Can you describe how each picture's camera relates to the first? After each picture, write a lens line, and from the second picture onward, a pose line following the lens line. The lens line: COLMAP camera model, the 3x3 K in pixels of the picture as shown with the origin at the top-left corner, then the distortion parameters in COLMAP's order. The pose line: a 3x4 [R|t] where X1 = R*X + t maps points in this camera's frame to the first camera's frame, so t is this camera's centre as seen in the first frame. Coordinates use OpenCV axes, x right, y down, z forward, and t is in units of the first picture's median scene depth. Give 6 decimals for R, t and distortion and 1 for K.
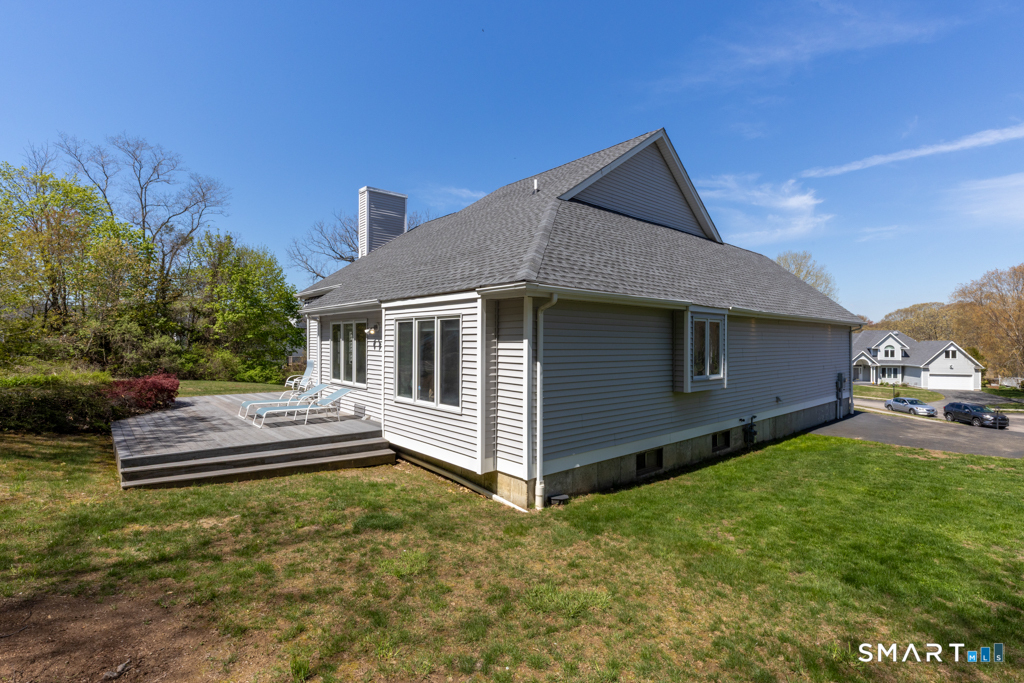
lens RADIAL K [[495.9, 0, 511.4], [0, 495.9, 345.3], [0, 0, 1]] dist [0.024886, 0.000615]
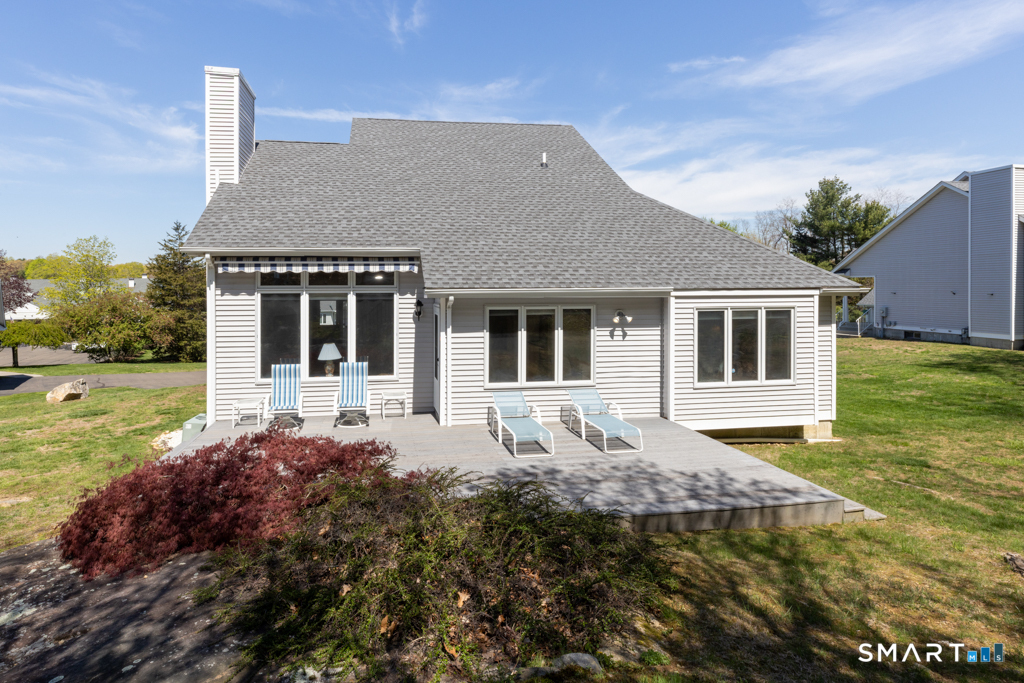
lens RADIAL K [[560.8, 0, 452.9], [0, 560.8, 308.4], [0, 0, 1]] dist [-0.007215, 0.002442]
pose [[0.545704, -0.044539, 0.836793, -0.242122], [0.014866, 0.998944, 0.043475, -0.018047], [-0.837846, -0.011285, 0.545790, 0.130168]]
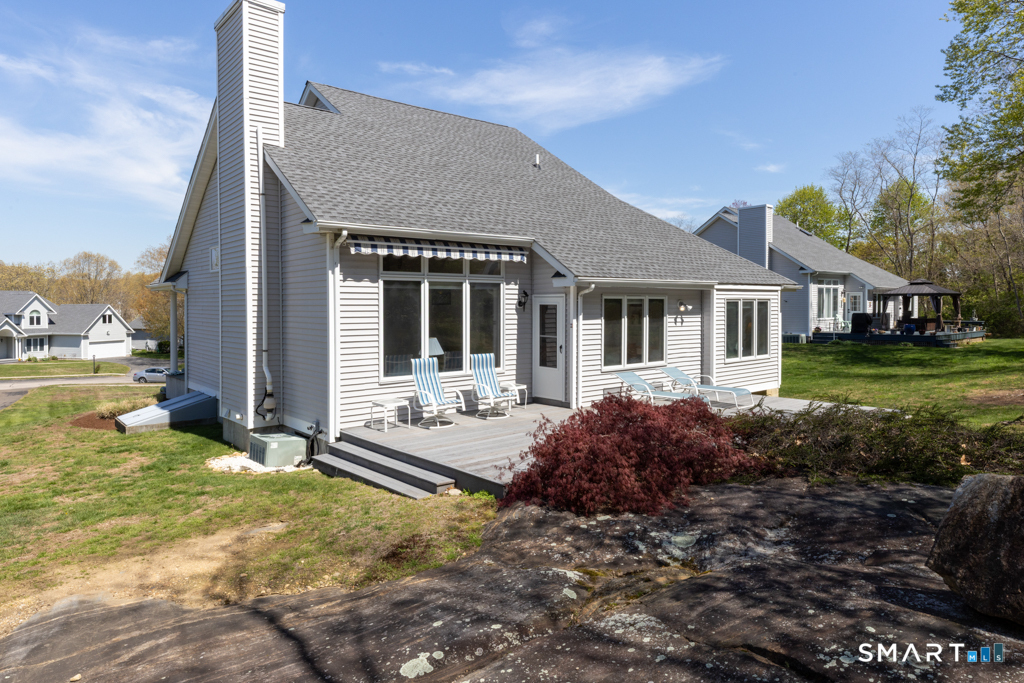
lens RADIAL K [[647.9, 0, 514.4], [0, 647.9, 332.1], [0, 0, 1]] dist [-0.000016, 0.005420]
pose [[0.003842, -0.050200, 0.998732, -0.311994], [0.011417, 0.998676, 0.050153, -0.009359], [-0.999927, 0.011210, 0.004410, 0.252746]]
